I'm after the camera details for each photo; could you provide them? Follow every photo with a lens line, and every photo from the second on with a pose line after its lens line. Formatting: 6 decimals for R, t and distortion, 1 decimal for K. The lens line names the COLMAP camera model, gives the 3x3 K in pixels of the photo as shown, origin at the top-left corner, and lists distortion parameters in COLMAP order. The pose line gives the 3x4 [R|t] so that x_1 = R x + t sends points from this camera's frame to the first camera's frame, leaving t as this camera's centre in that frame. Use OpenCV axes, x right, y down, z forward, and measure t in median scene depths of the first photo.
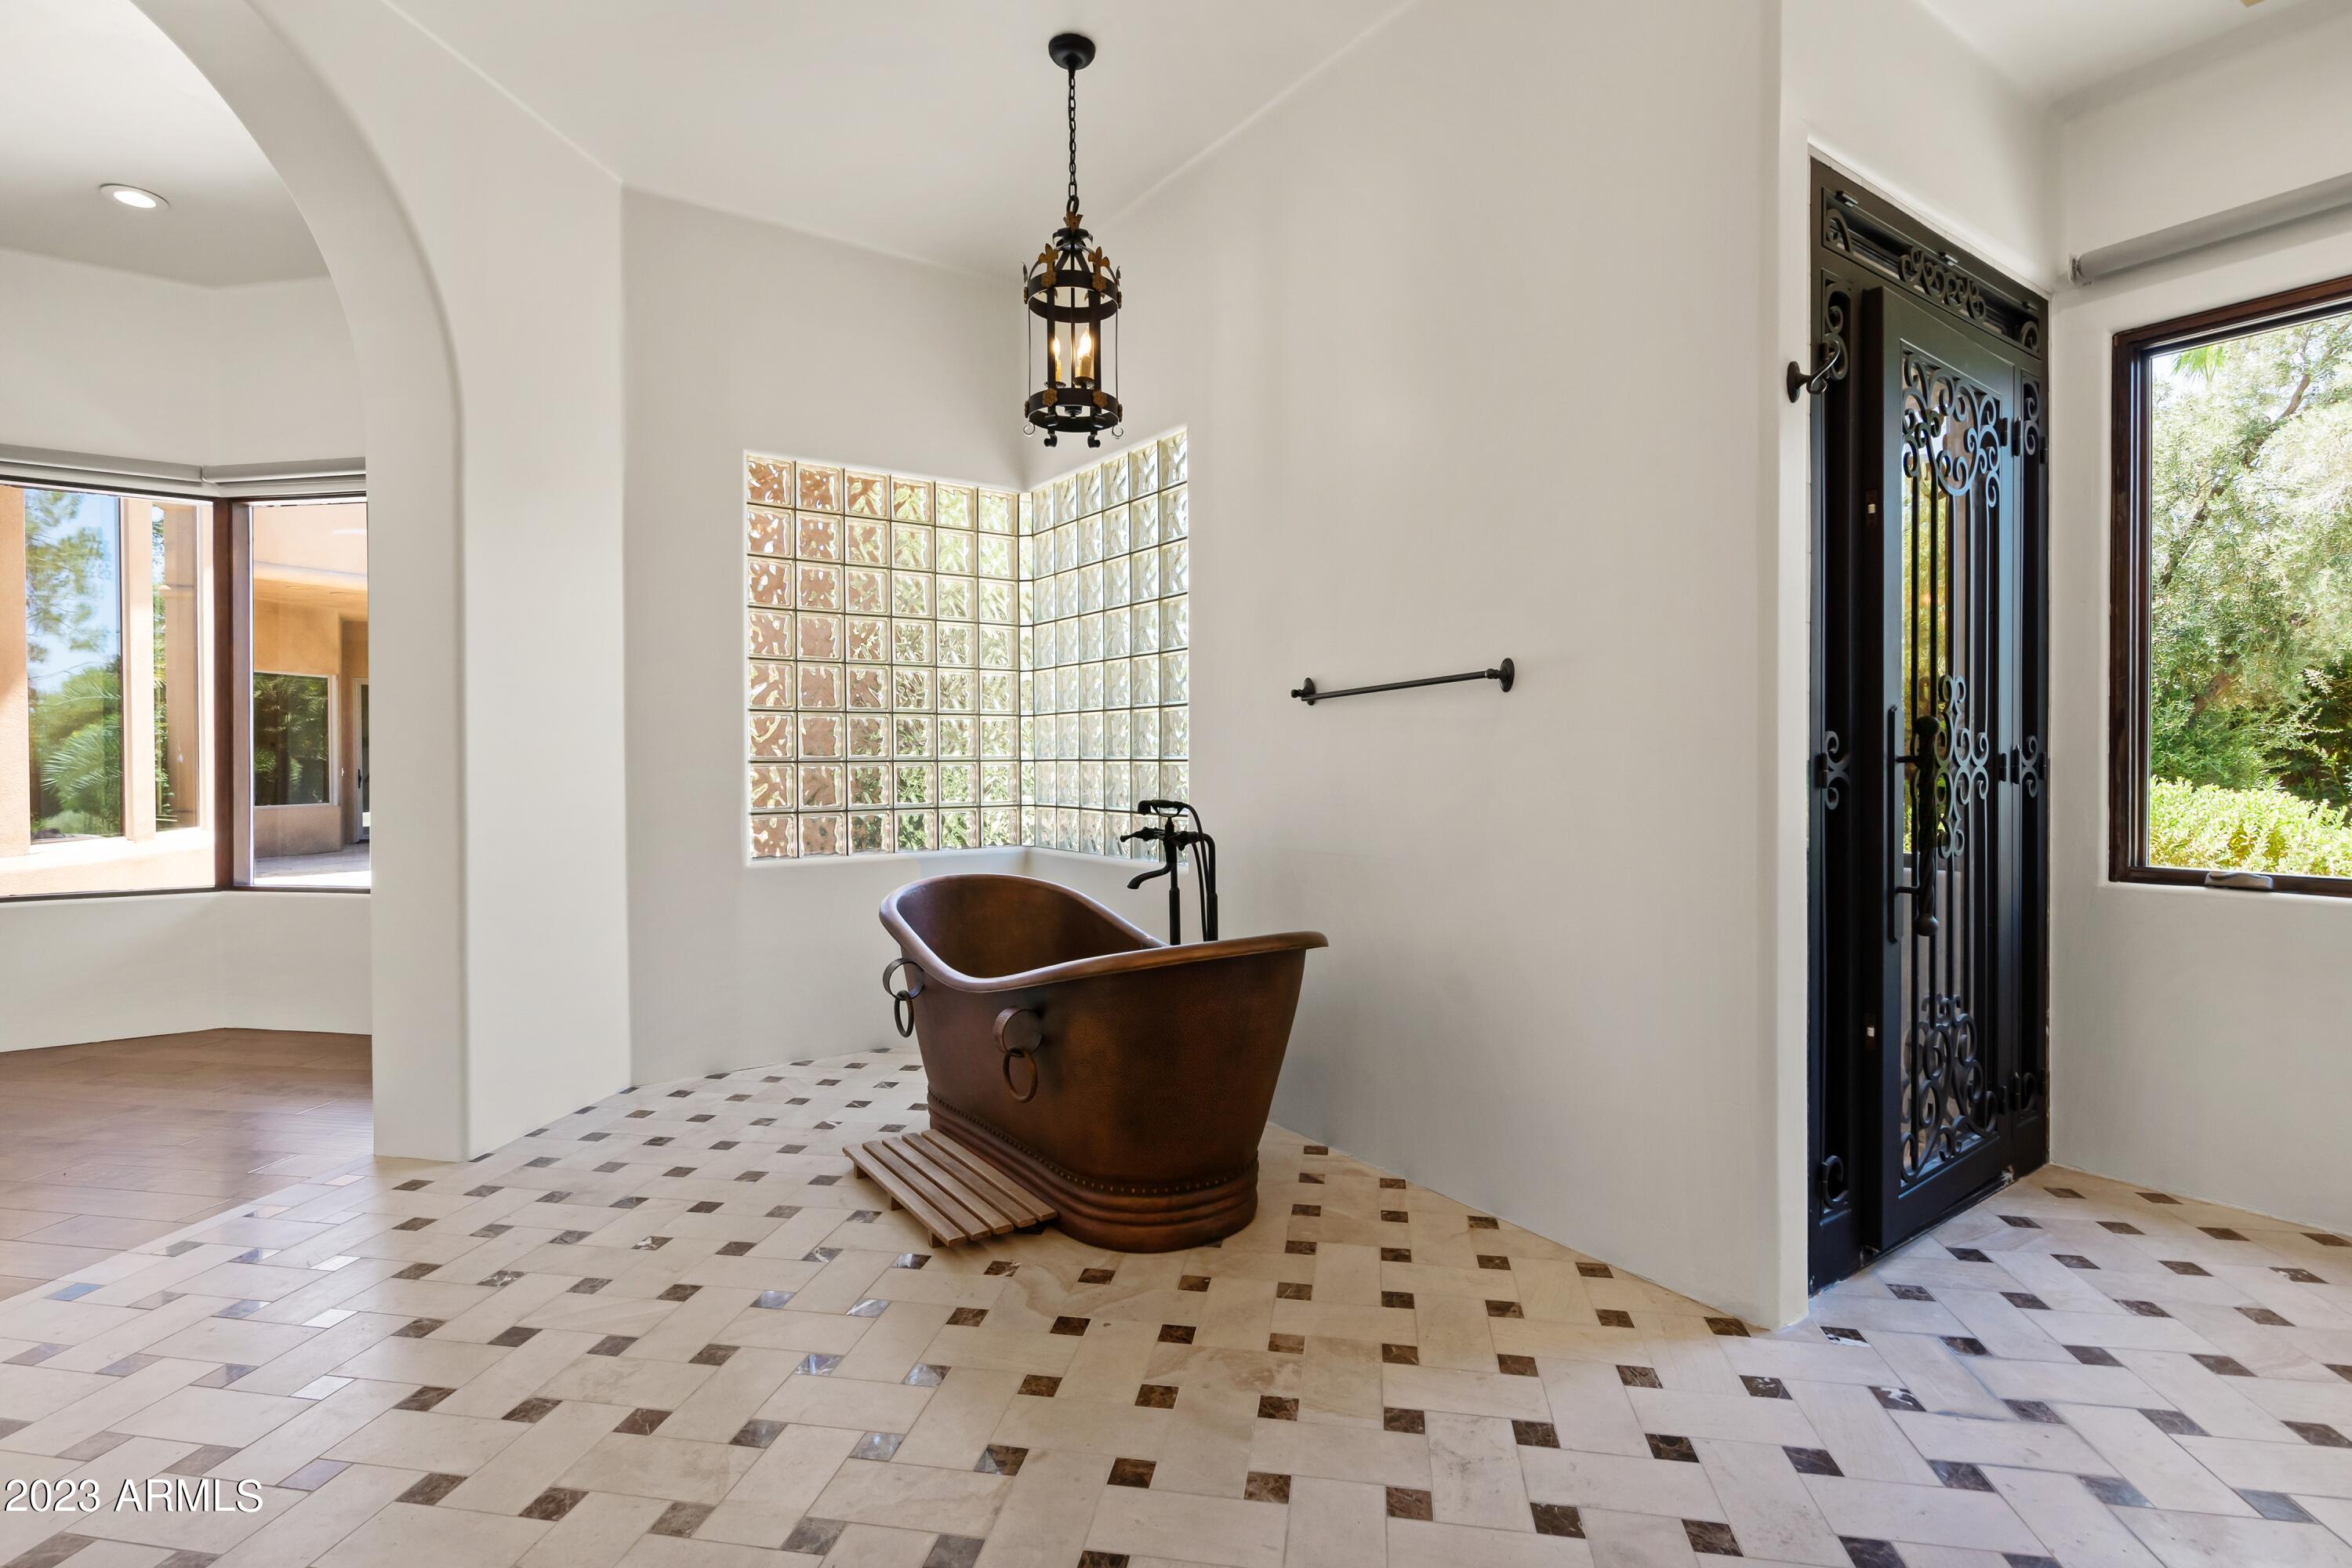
lens RADIAL K [[1113.0, 0, 1179.1], [0, 1113.0, 777.8], [0, 0, 1]] dist [-0.004313, 0.002258]
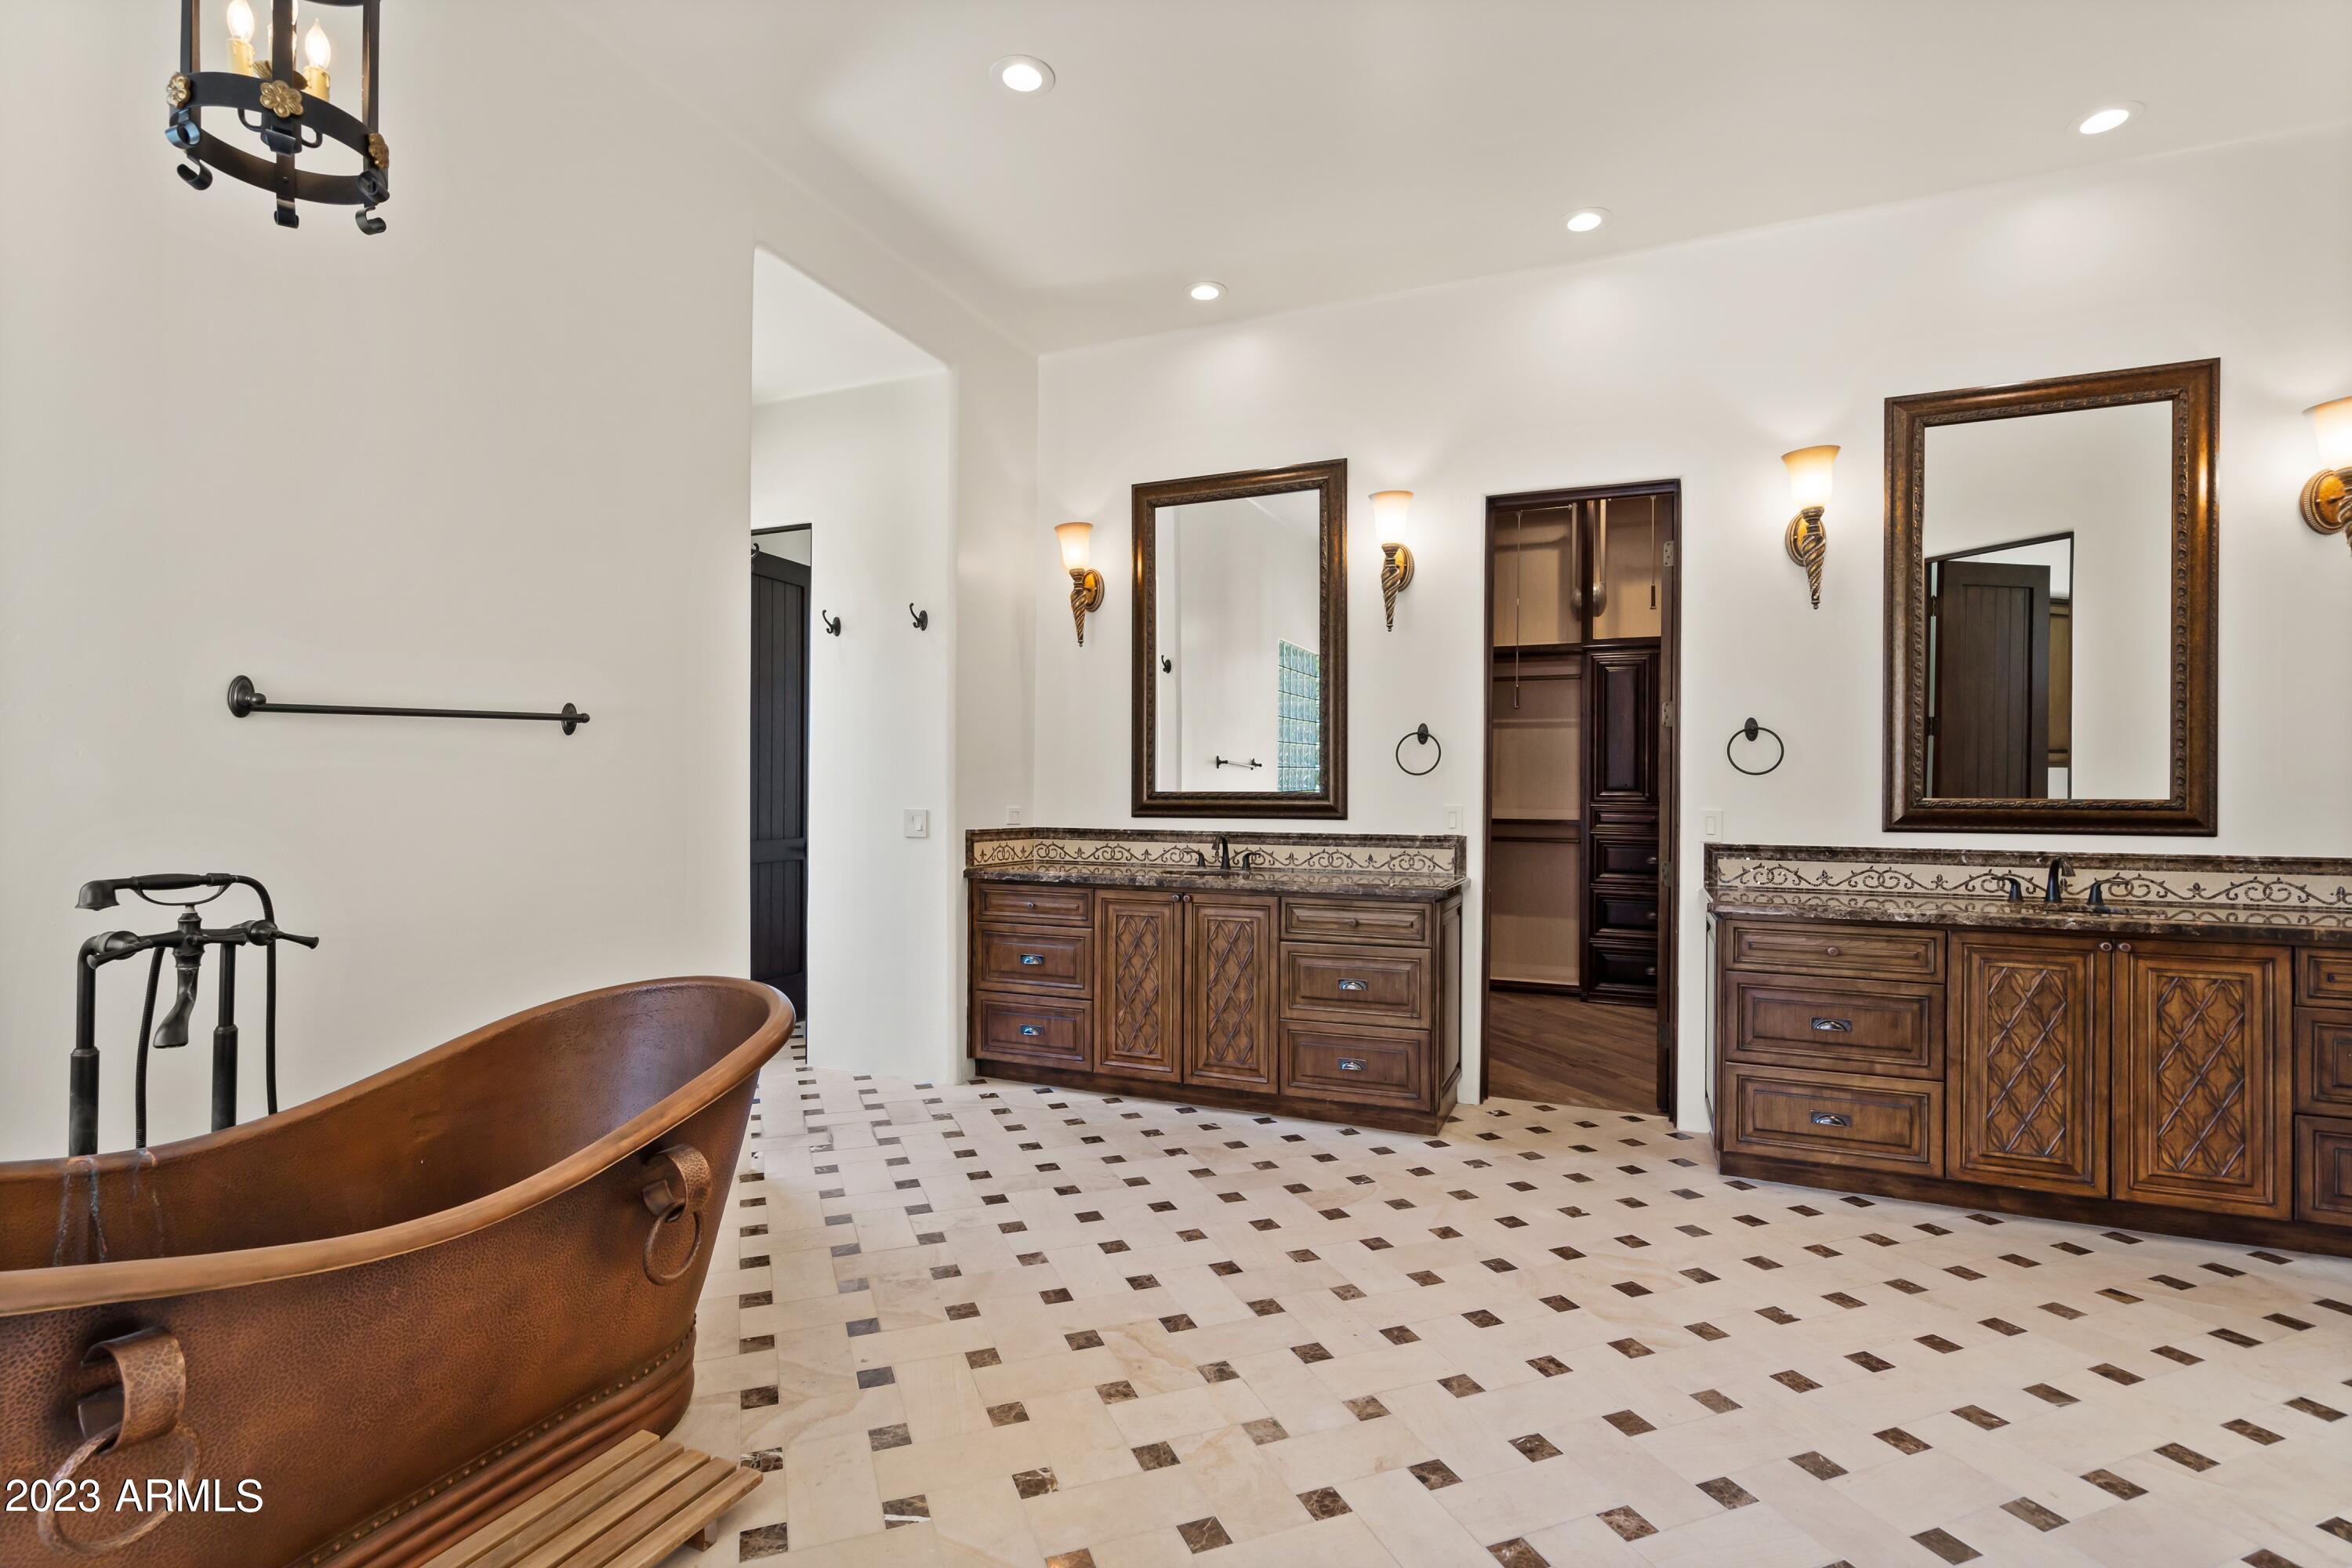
lens RADIAL K [[1113.0, 0, 1153.5], [0, 1113.0, 789.1], [0, 0, 1]] dist [-0.004313, 0.002258]
pose [[-0.512950, 0.004989, 0.858404, -0.877066], [0.007645, 0.999970, -0.001244, -0.021103], [-0.858385, 0.005924, -0.512973, 1.055798]]
